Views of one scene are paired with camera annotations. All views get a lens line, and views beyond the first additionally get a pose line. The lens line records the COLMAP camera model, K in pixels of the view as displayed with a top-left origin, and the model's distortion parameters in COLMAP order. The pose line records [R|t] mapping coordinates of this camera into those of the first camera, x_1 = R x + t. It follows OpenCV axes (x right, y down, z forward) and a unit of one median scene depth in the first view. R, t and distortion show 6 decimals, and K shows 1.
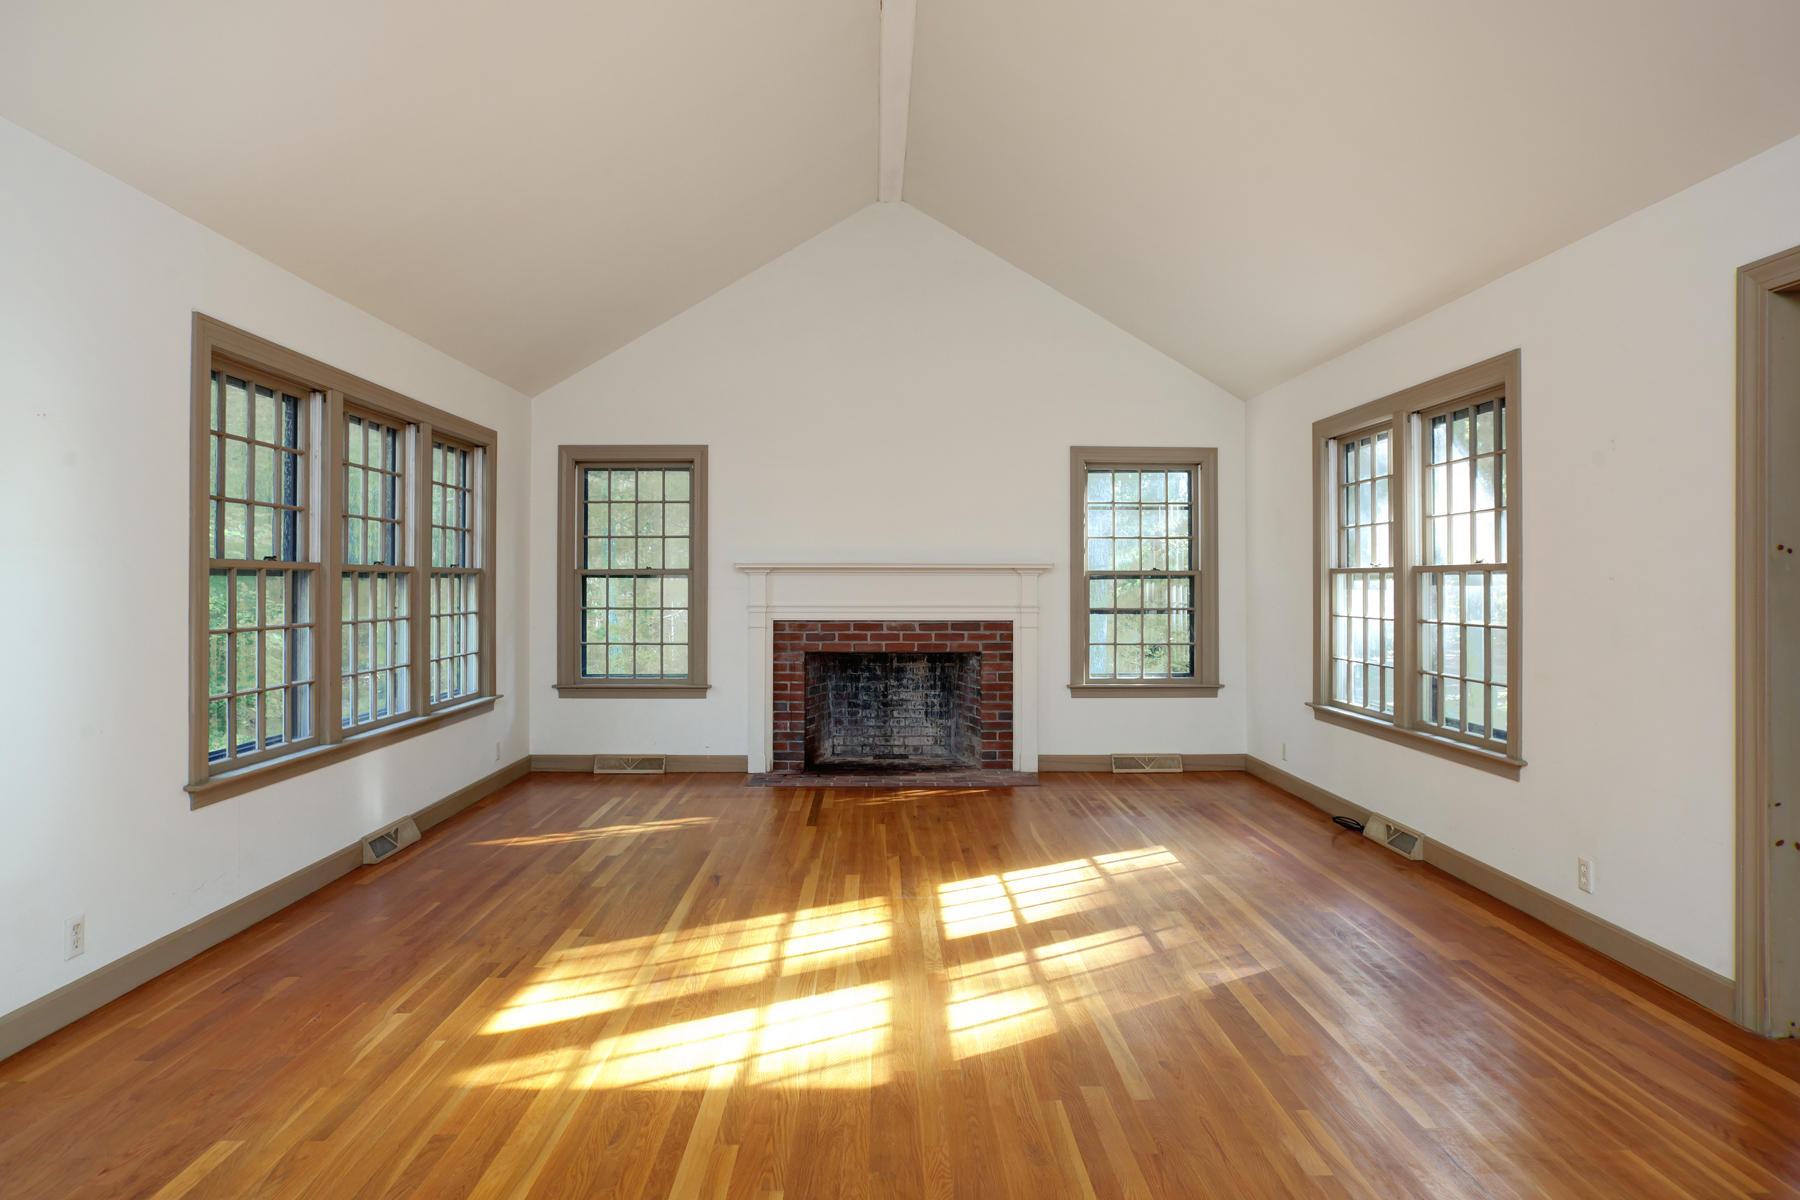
lens RADIAL K [[1056.7, 0, 914.0], [0, 1056.7, 577.0], [0, 0, 1]] dist [-0.039792, 0.028920]
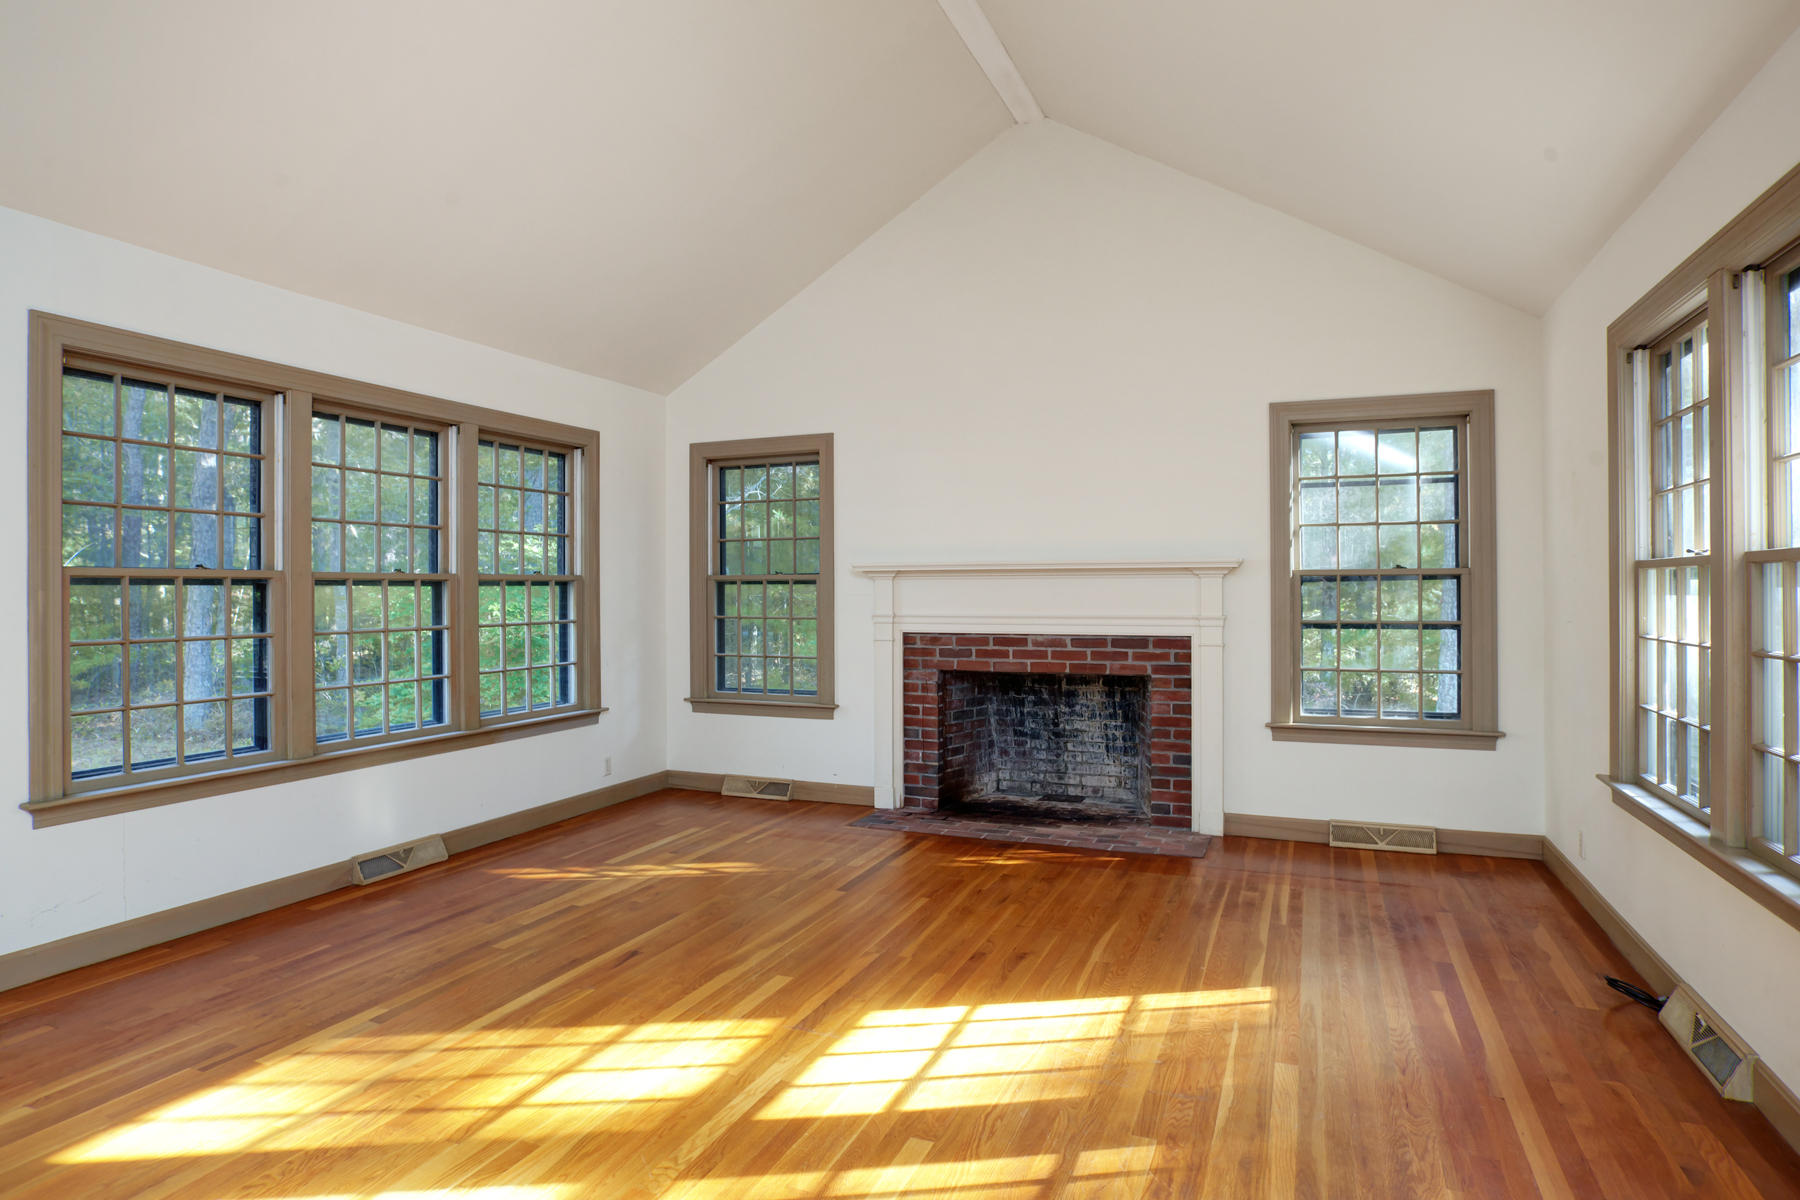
lens RADIAL K [[1003.7, 0, 912.2], [0, 1003.7, 591.0], [0, 0, 1]] dist [-0.041682, 0.013785]
pose [[0.911989, -0.005150, -0.410182, 0.244633], [0.007791, 0.999958, 0.004769, 0.003834], [0.410141, -0.007545, 0.911991, 0.298583]]
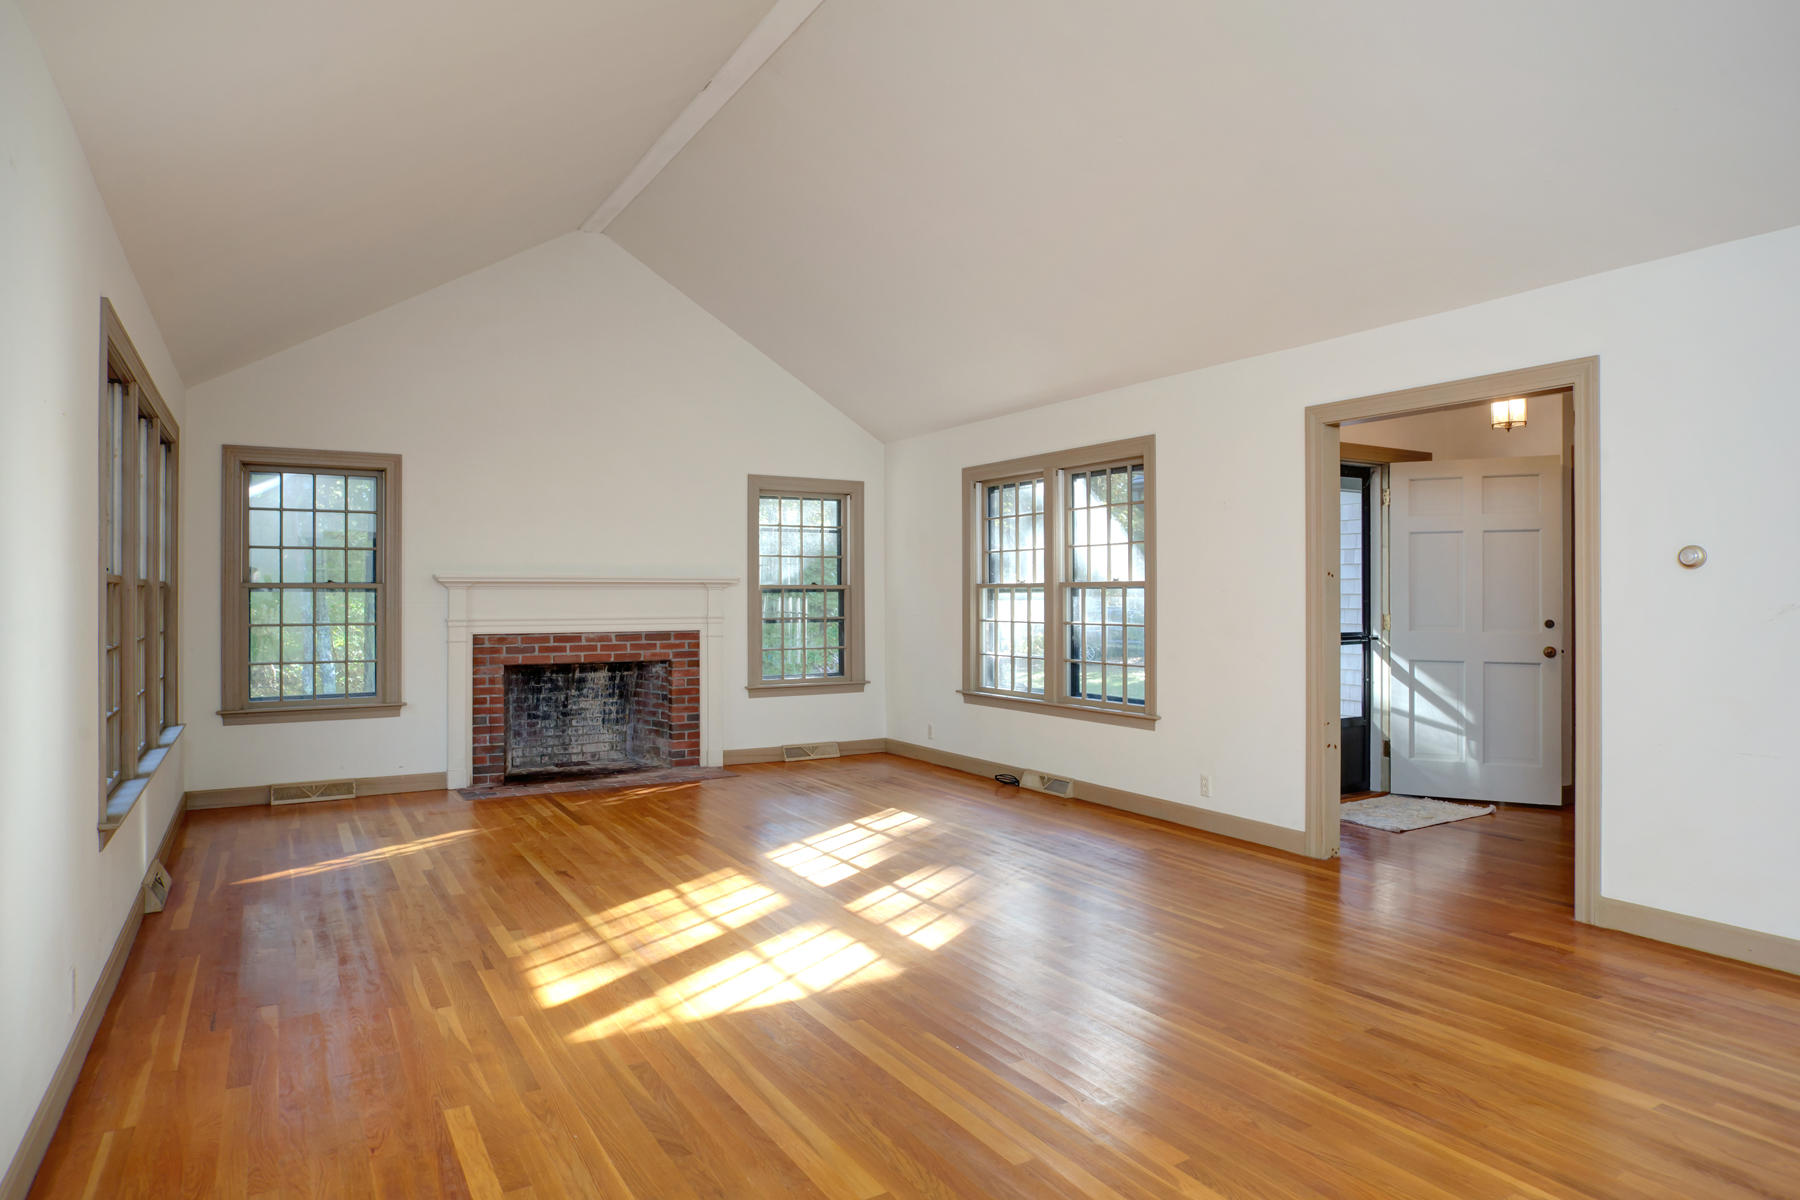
lens RADIAL K [[1056.7, 0, 900.6], [0, 1056.7, 592.2], [0, 0, 1]] dist [-0.039792, 0.028920]
pose [[0.870569, -0.001708, 0.492043, -0.313282], [0.000802, 0.999998, 0.002053, -0.000568], [-0.492045, -0.001393, 0.870569, -0.071409]]
